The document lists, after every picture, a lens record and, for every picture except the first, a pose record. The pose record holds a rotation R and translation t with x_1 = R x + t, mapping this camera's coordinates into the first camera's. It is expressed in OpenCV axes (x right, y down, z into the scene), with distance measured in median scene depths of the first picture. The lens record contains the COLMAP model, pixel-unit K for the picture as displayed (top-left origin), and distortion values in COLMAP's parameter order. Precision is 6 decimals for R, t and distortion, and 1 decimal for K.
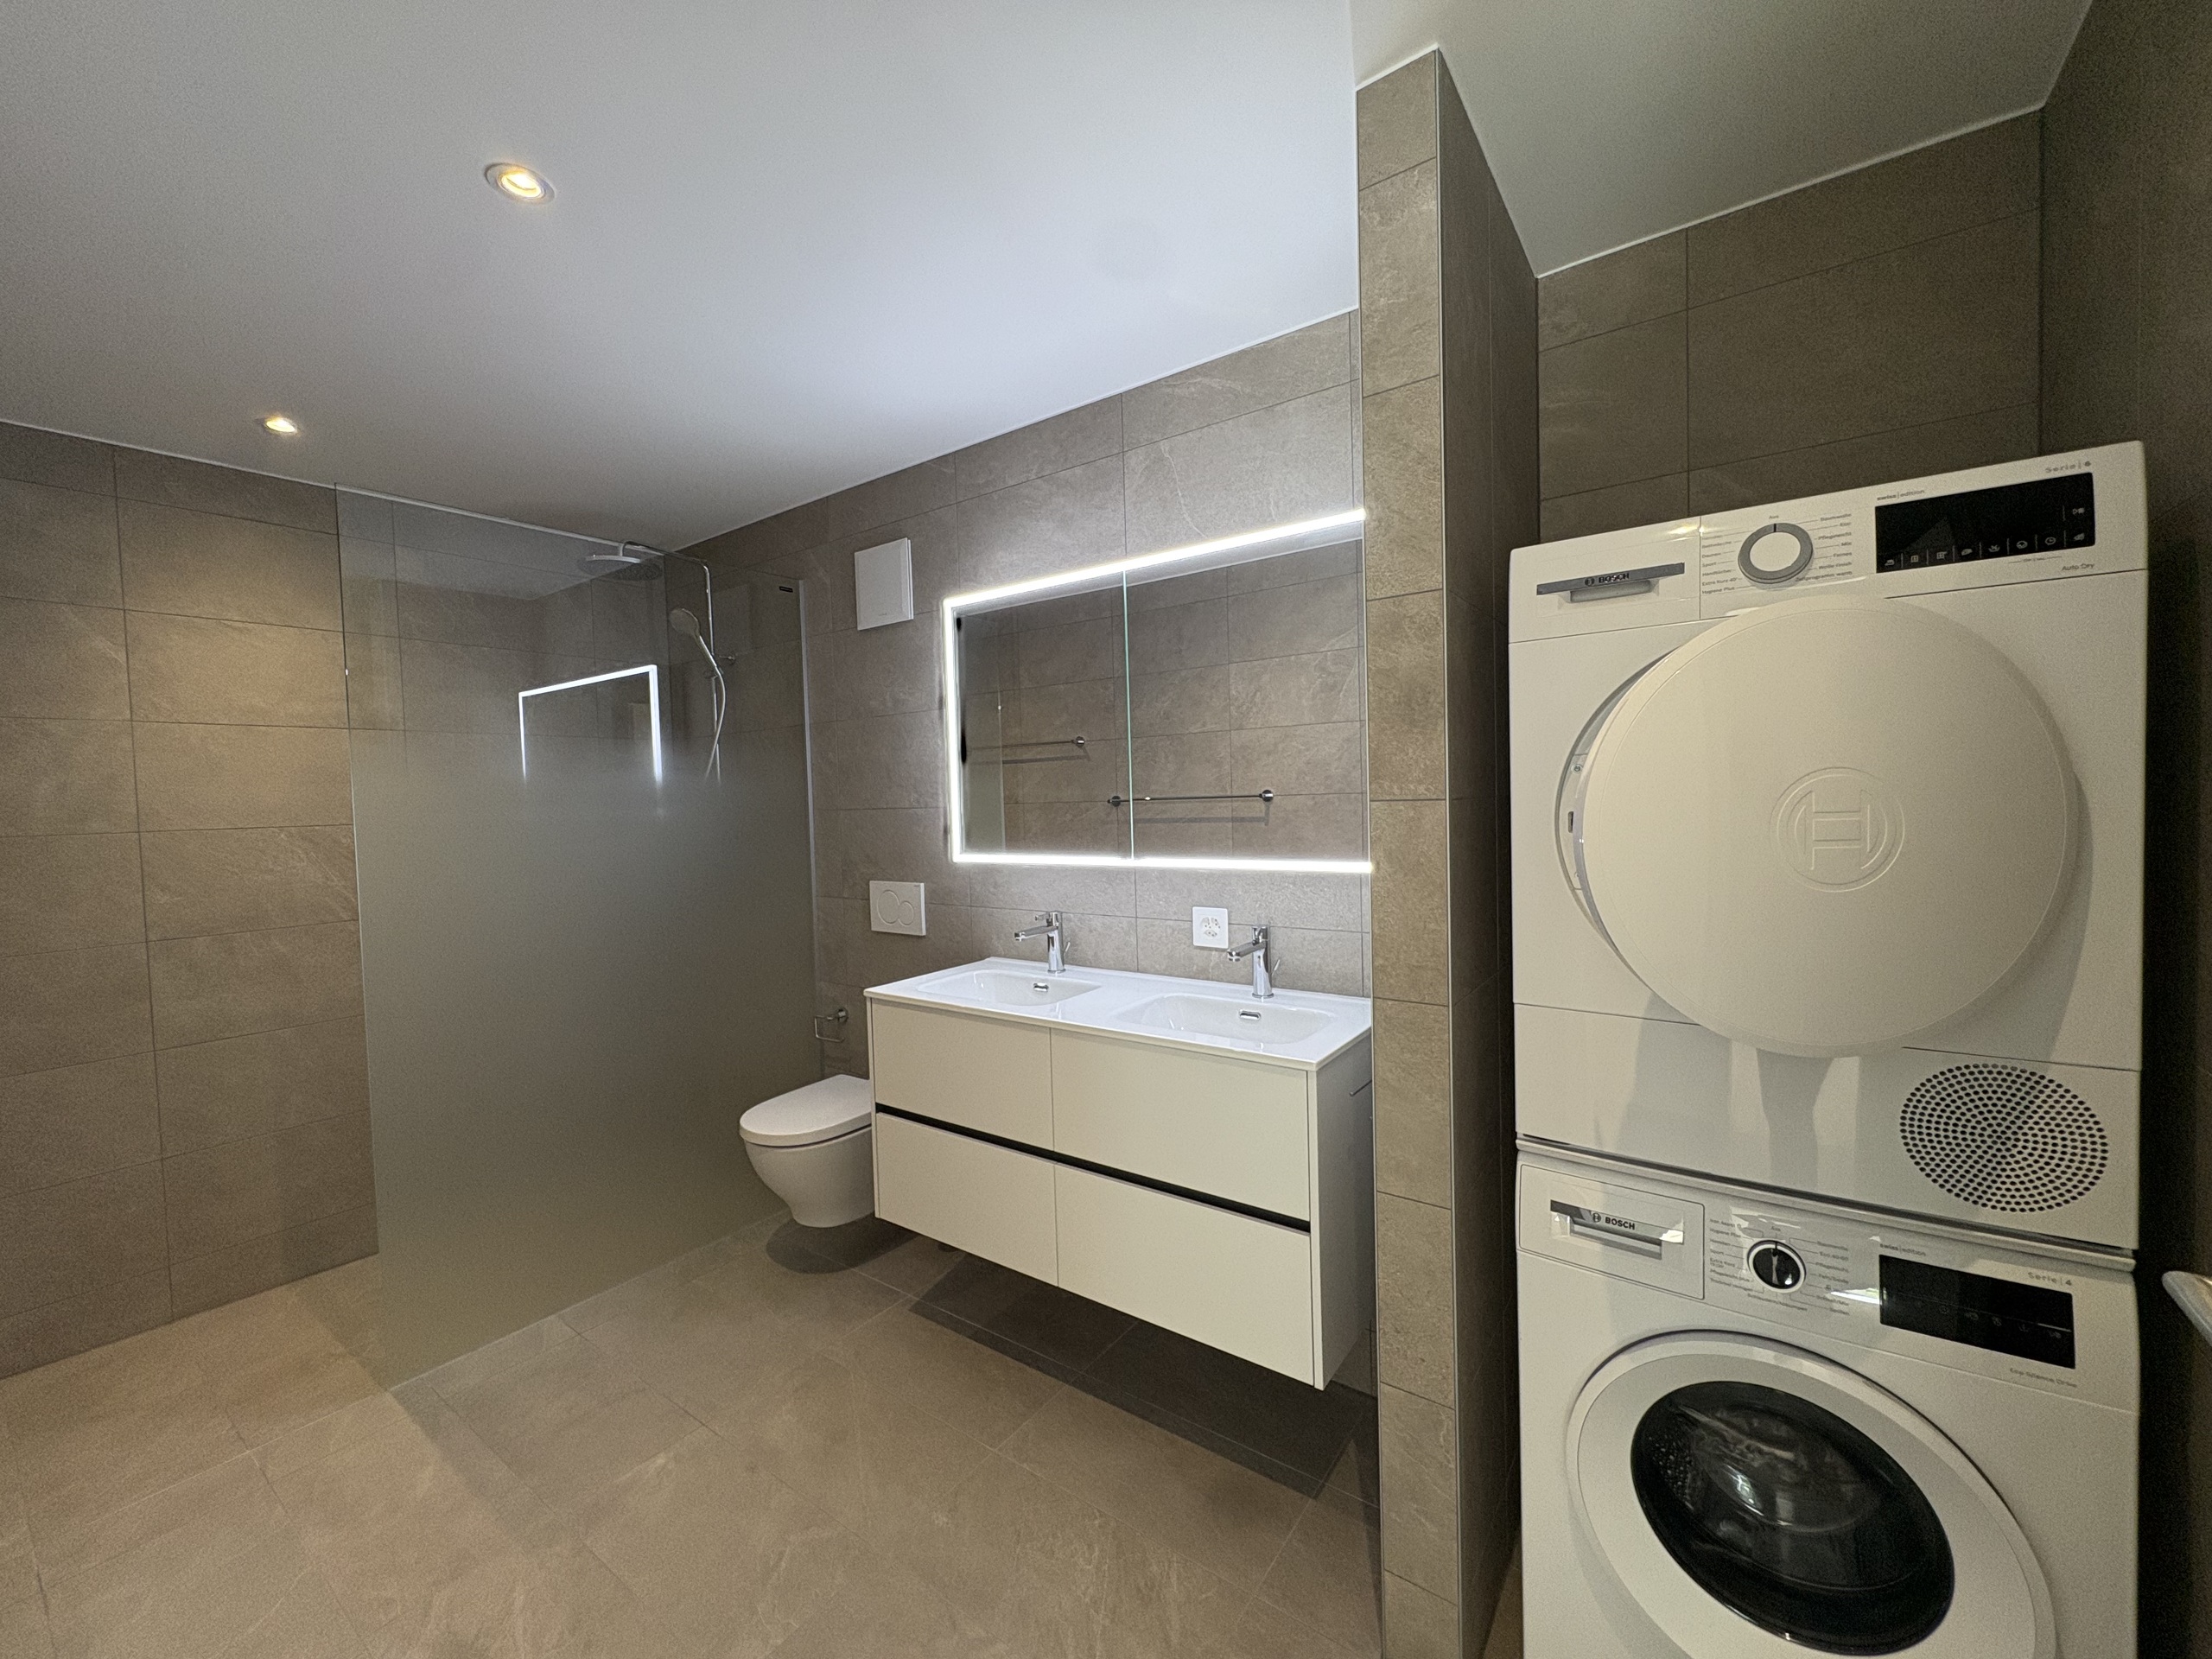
lens RADIAL K [[871.9, 0, 1153.3], [0, 871.9, 820.1], [0, 0, 1]] dist [-0.002542, -0.000735]
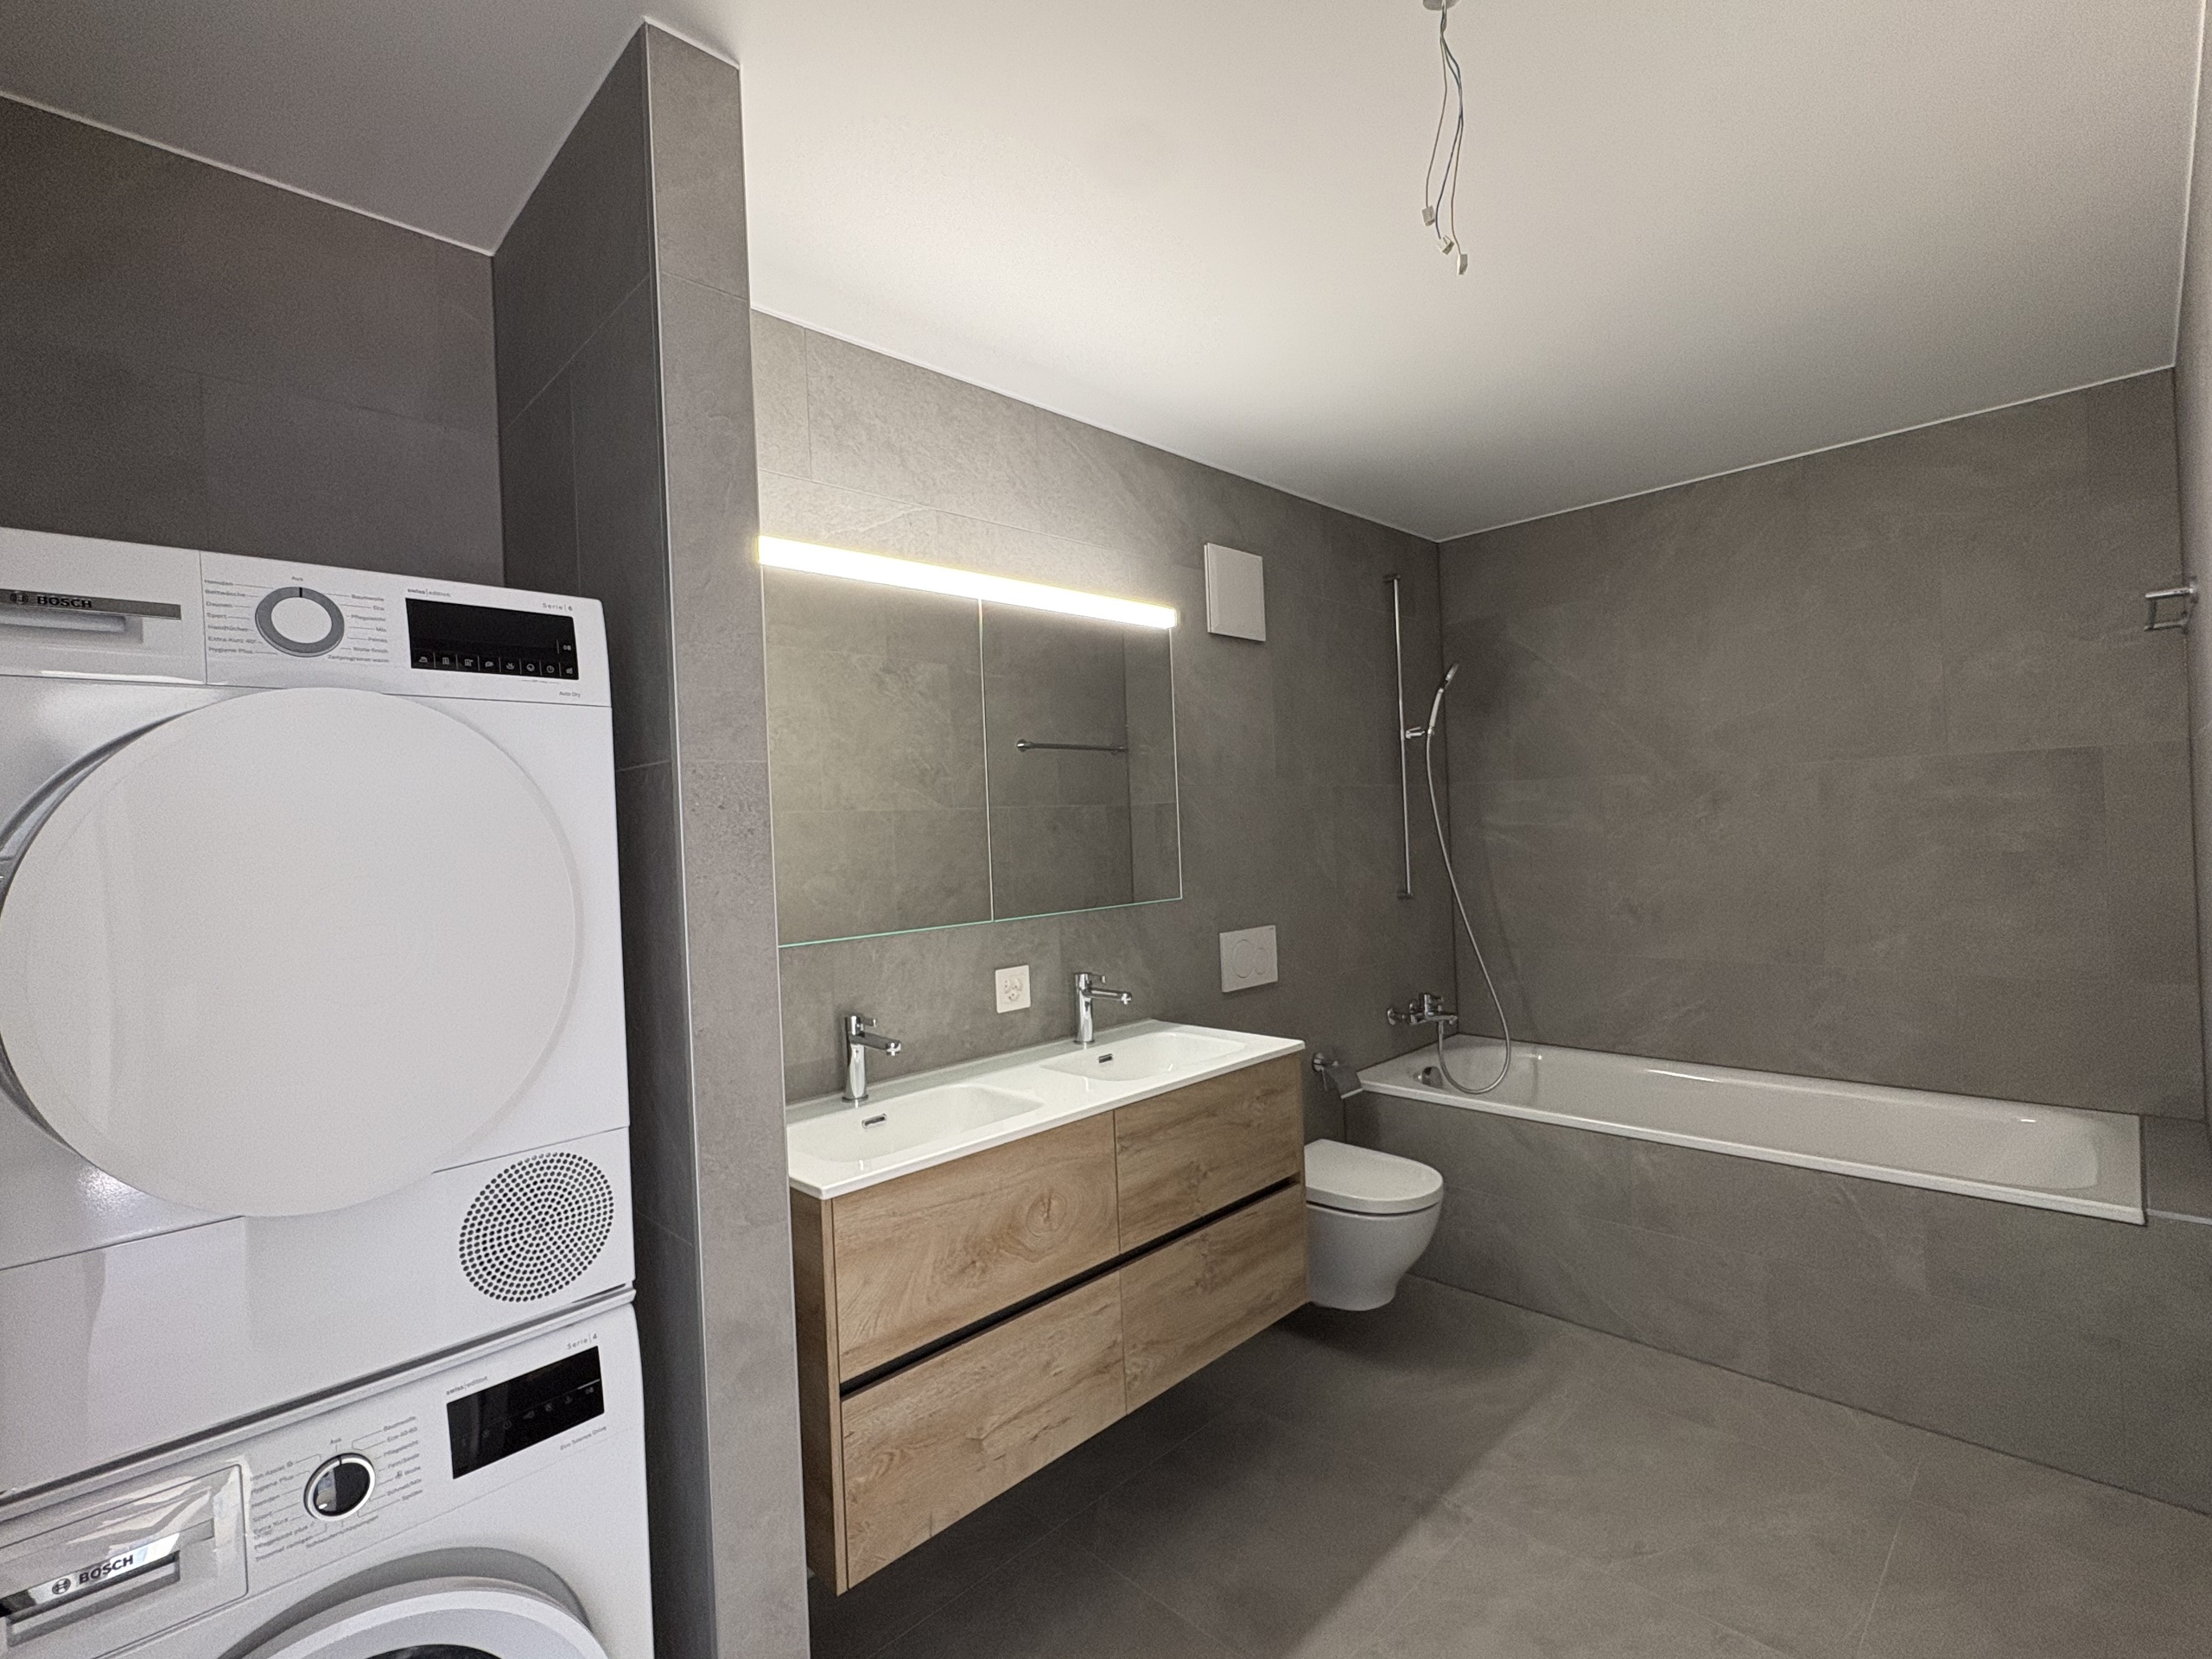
lens RADIAL K [[1012.3, 0, 1113.9], [0, 1012.3, 836.8], [0, 0, 1]] dist [-0.002818, 0.001597]
pose [[0.165858, 0.023512, 0.985869, -0.118362], [0.080693, 0.996040, -0.037329, 0.001214], [-0.982843, 0.085744, 0.163304, 0.086432]]
